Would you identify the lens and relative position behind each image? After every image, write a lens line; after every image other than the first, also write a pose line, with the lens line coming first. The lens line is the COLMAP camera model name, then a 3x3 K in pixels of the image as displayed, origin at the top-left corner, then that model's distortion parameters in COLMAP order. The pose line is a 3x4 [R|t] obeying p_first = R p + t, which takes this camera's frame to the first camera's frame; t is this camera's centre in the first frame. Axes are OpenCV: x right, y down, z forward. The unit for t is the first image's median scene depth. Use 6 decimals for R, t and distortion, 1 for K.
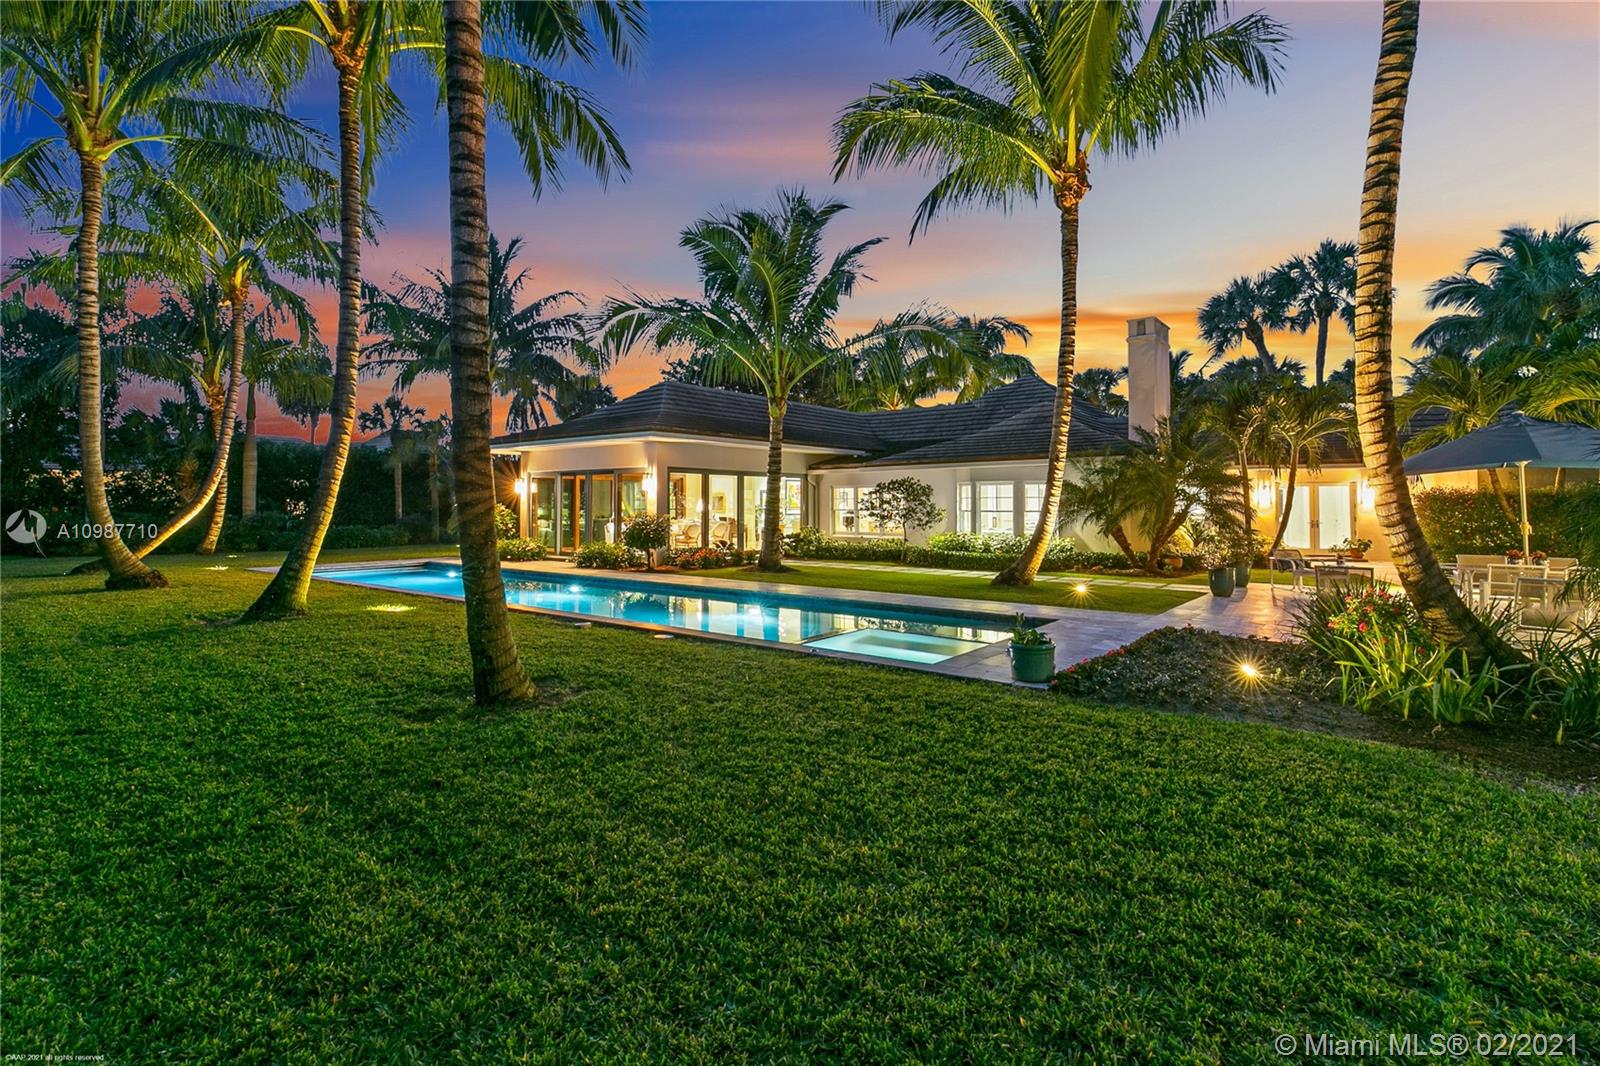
lens RADIAL K [[743.8, 0, 800.0], [0, 743.8, 533.0], [0, 0, 1]] dist [0.001917, 0.000254]
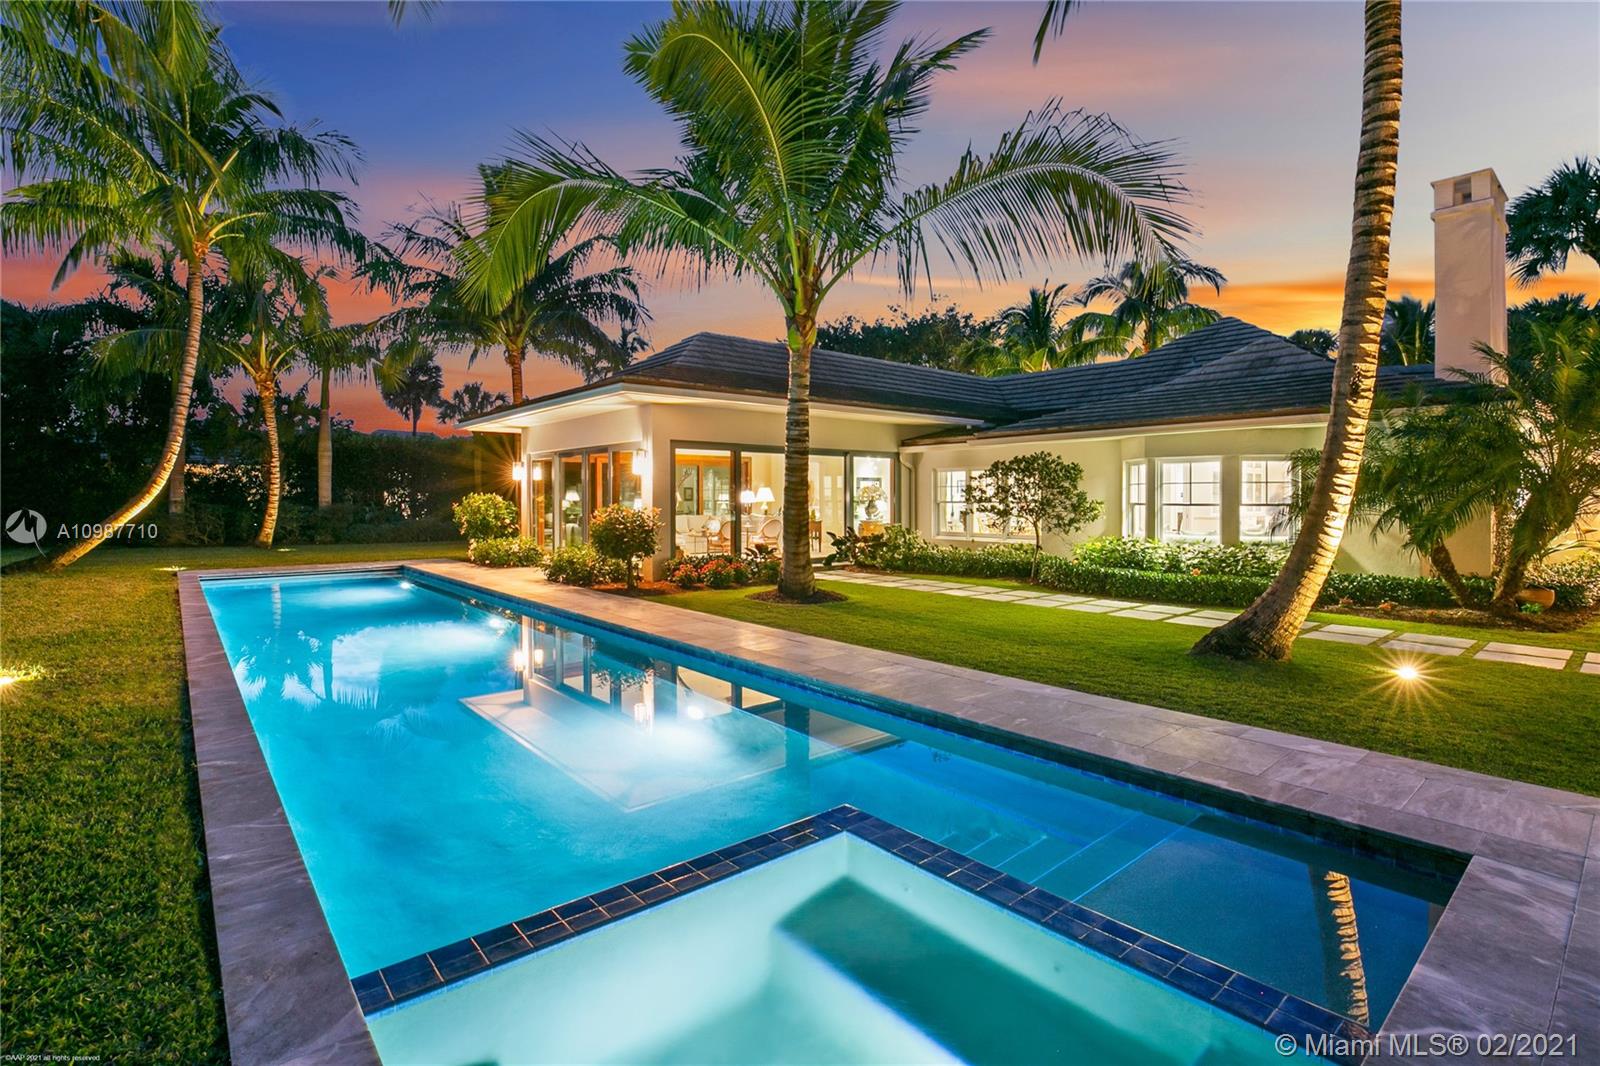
lens RADIAL K [[650.6, 0, 794.9], [0, 650.6, 519.0], [0, 0, 1]] dist [-0.023293, 0.000582]
pose [[0.965636, 0.007875, -0.259780, 0.084054], [-0.009095, 0.999953, -0.003494, -0.012066], [0.259740, 0.005737, 0.965662, 0.391167]]
